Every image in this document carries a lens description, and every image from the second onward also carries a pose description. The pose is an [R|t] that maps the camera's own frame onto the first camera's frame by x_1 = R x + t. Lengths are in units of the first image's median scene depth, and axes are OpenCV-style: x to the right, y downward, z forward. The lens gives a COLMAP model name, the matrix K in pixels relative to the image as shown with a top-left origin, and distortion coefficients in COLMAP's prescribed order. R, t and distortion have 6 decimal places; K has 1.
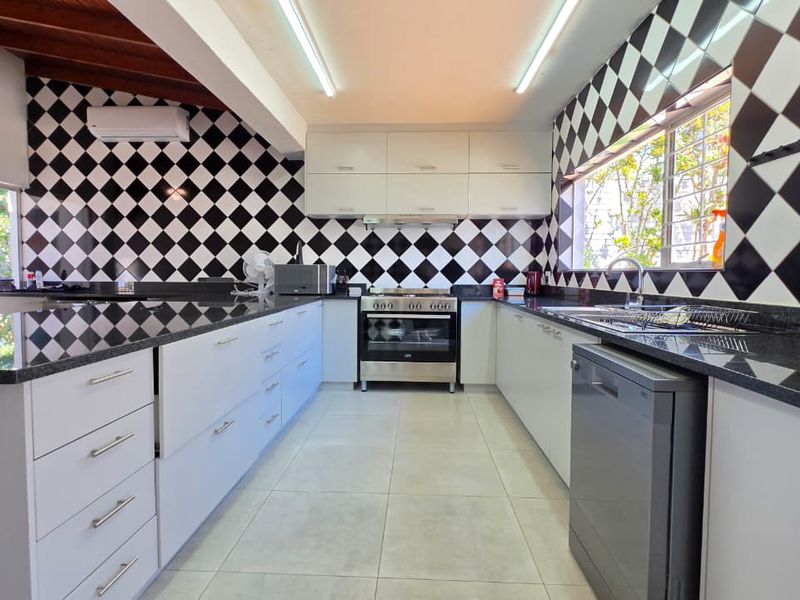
lens RADIAL K [[429.6, 0, 396.5], [0, 429.6, 293.3], [0, 0, 1]] dist [-0.000114, 0.000510]
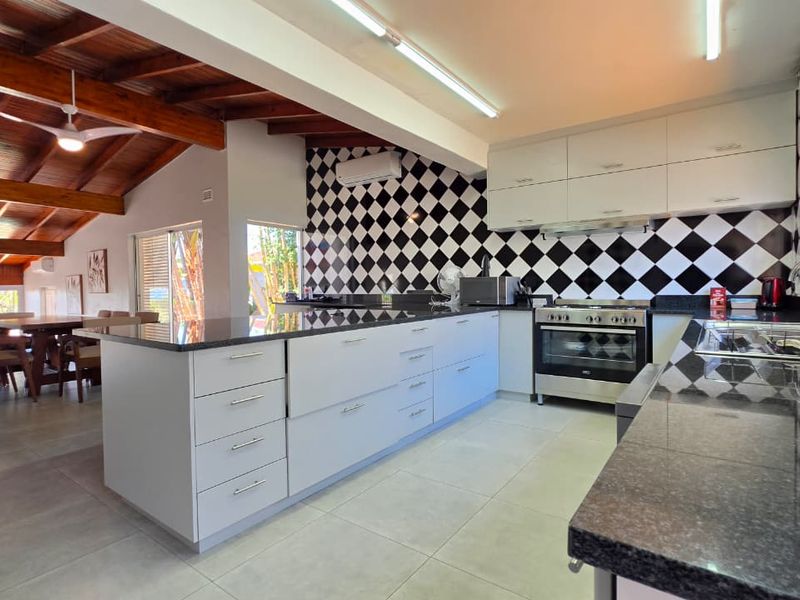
lens RADIAL K [[429.6, 0, 398.4], [0, 429.6, 294.5], [0, 0, 1]] dist [-0.000114, 0.000510]
pose [[0.832337, -0.005059, -0.554247, 0.180550], [-0.008107, 0.999740, -0.021301, 0.000928], [0.554210, 0.022223, 0.832080, 0.002281]]
